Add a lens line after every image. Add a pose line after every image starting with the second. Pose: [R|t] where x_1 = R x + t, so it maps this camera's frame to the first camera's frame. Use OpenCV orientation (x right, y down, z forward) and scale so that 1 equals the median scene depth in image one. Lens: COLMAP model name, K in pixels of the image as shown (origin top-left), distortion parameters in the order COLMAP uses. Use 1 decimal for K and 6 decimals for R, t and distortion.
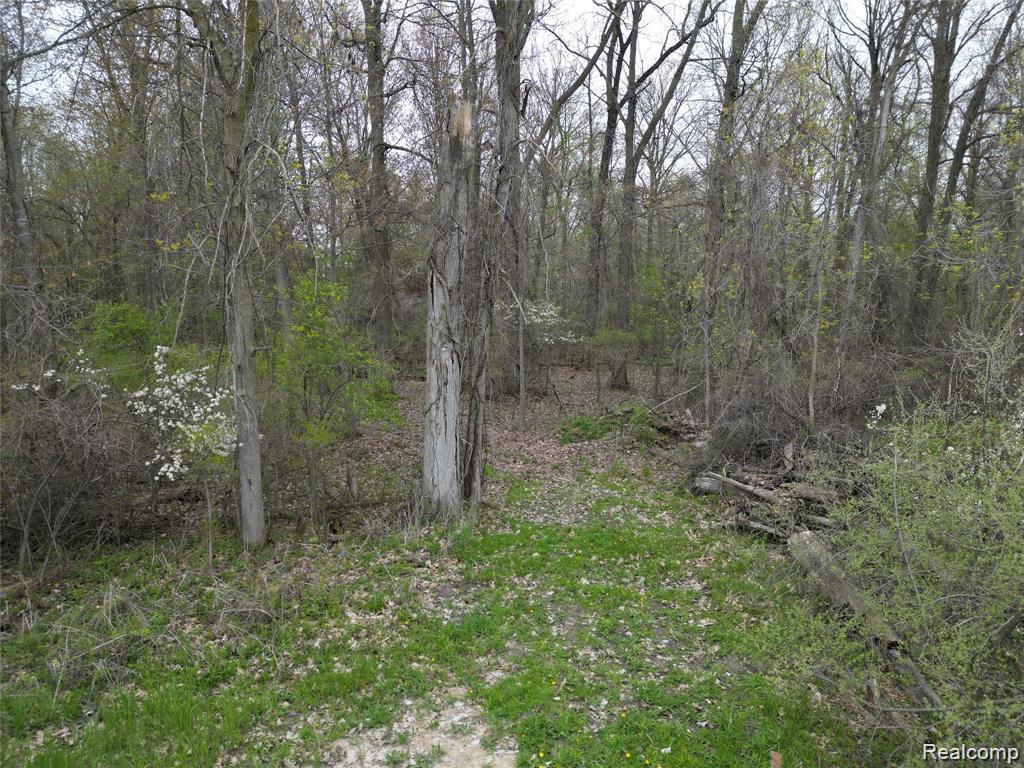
lens RADIAL K [[705.3, 0, 518.1], [0, 705.3, 380.9], [0, 0, 1]] dist [0.036511, -0.025211]
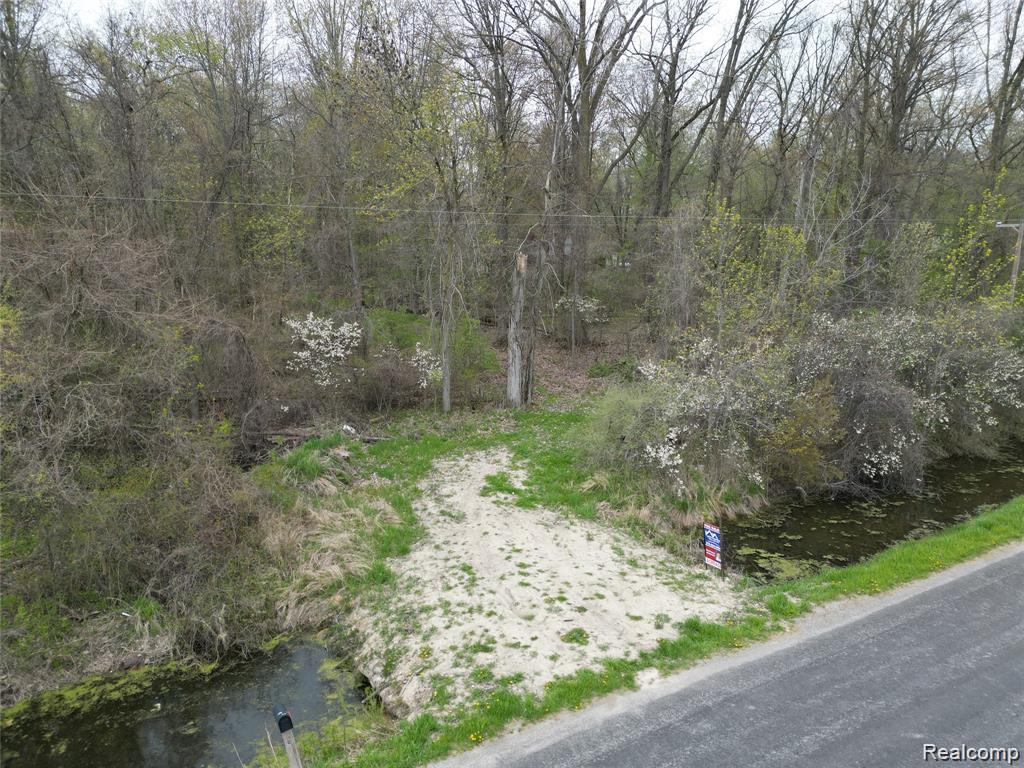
lens RADIAL K [[705.3, 0, 510.7], [0, 705.3, 382.7], [0, 0, 1]] dist [0.036511, -0.025211]
pose [[0.979904, 0.047698, -0.193681, 0.415028], [-0.024409, 0.992365, 0.120897, -0.227745], [0.197969, -0.113740, 0.973587, -1.659525]]
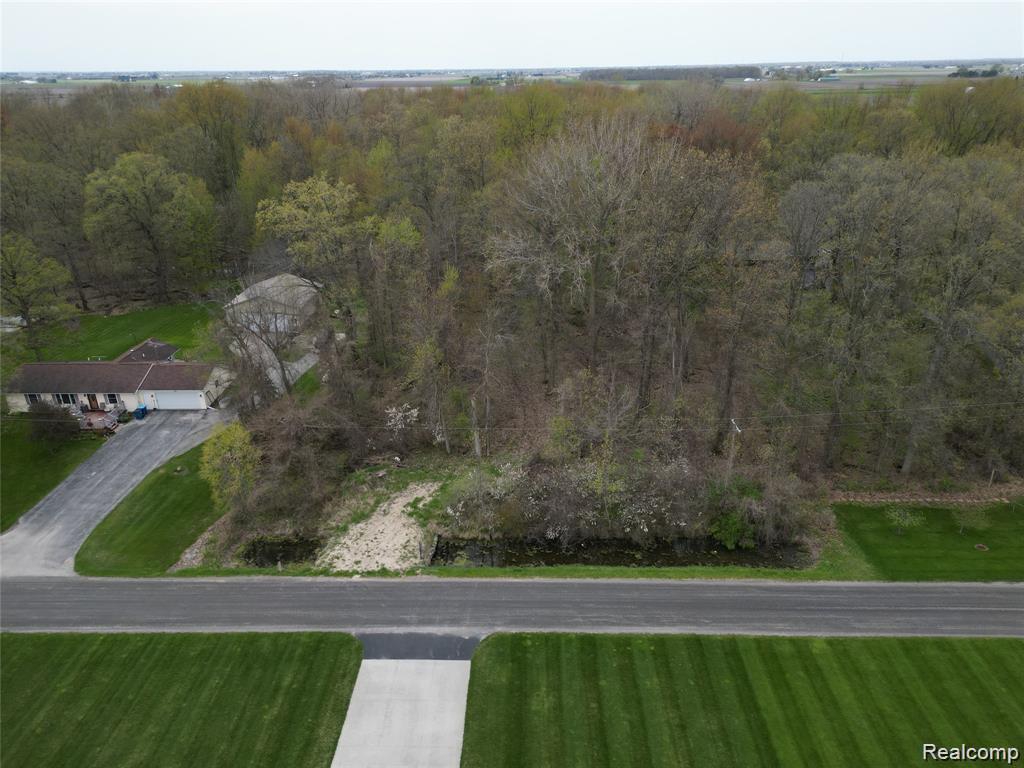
lens RADIAL K [[705.3, 0, 512.3], [0, 705.3, 390.0], [0, 0, 1]] dist [0.036511, -0.025211]
pose [[0.736855, 0.269385, -0.620061, 3.832023], [-0.051394, 0.936848, 0.345940, -2.519214], [0.674094, -0.223040, 0.704166, -2.949439]]
